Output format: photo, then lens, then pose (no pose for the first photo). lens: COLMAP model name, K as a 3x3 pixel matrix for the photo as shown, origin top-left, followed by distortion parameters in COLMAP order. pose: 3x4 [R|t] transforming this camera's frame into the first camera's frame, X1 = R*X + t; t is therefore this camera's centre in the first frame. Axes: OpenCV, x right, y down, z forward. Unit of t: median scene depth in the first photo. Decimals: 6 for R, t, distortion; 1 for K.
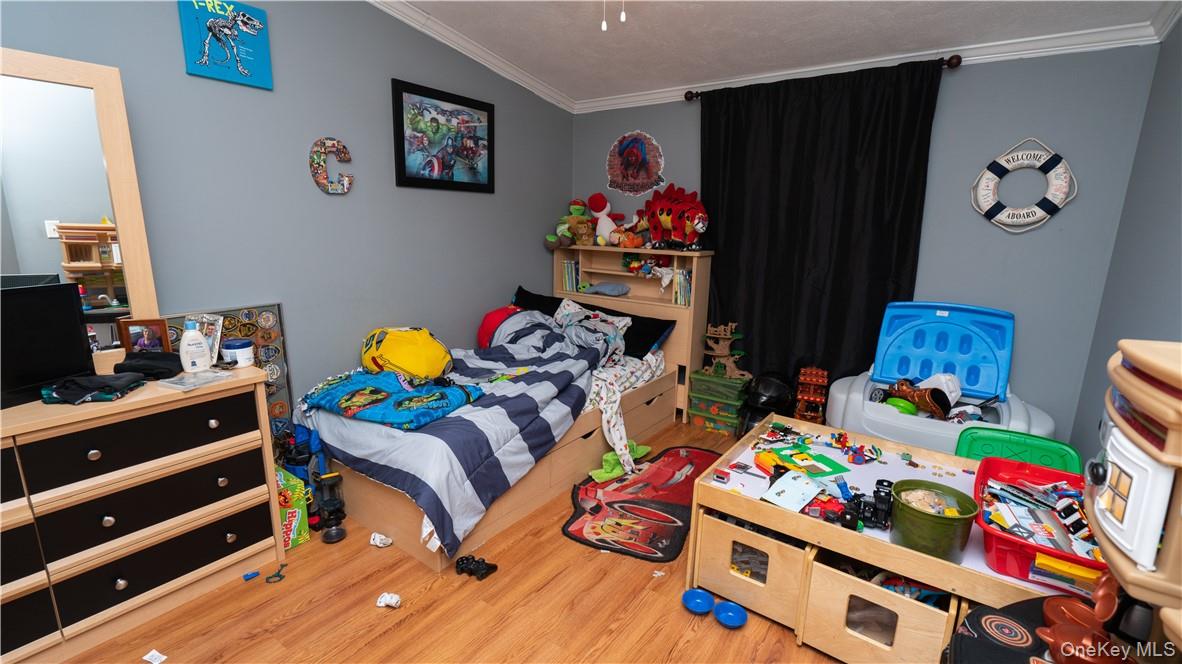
lens RADIAL K [[520.2, 0, 588.7], [0, 520.2, 333.7], [0, 0, 1]] dist [-0.013053, 0.006120]
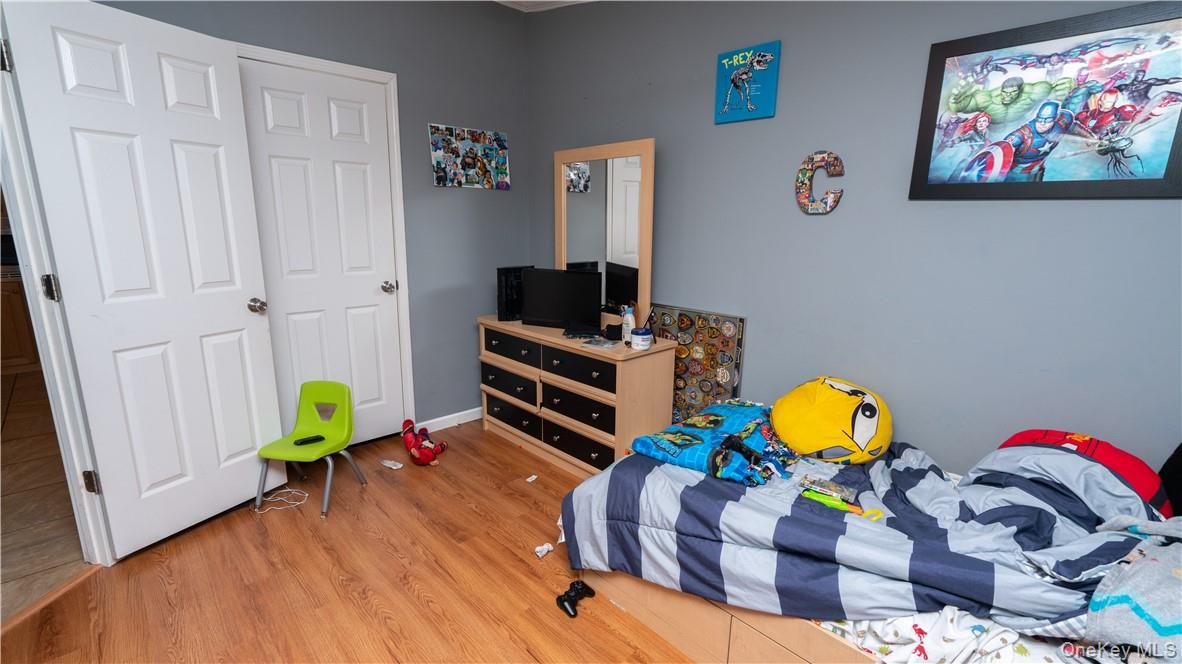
lens RADIAL K [[520.2, 0, 586.7], [0, 520.2, 337.5], [0, 0, 1]] dist [-0.013053, 0.006120]
pose [[-0.180902, 0.194585, -0.964060, 0.433291], [-0.231616, 0.944234, 0.234045, -0.168959], [0.955839, 0.265631, -0.125745, 0.716845]]
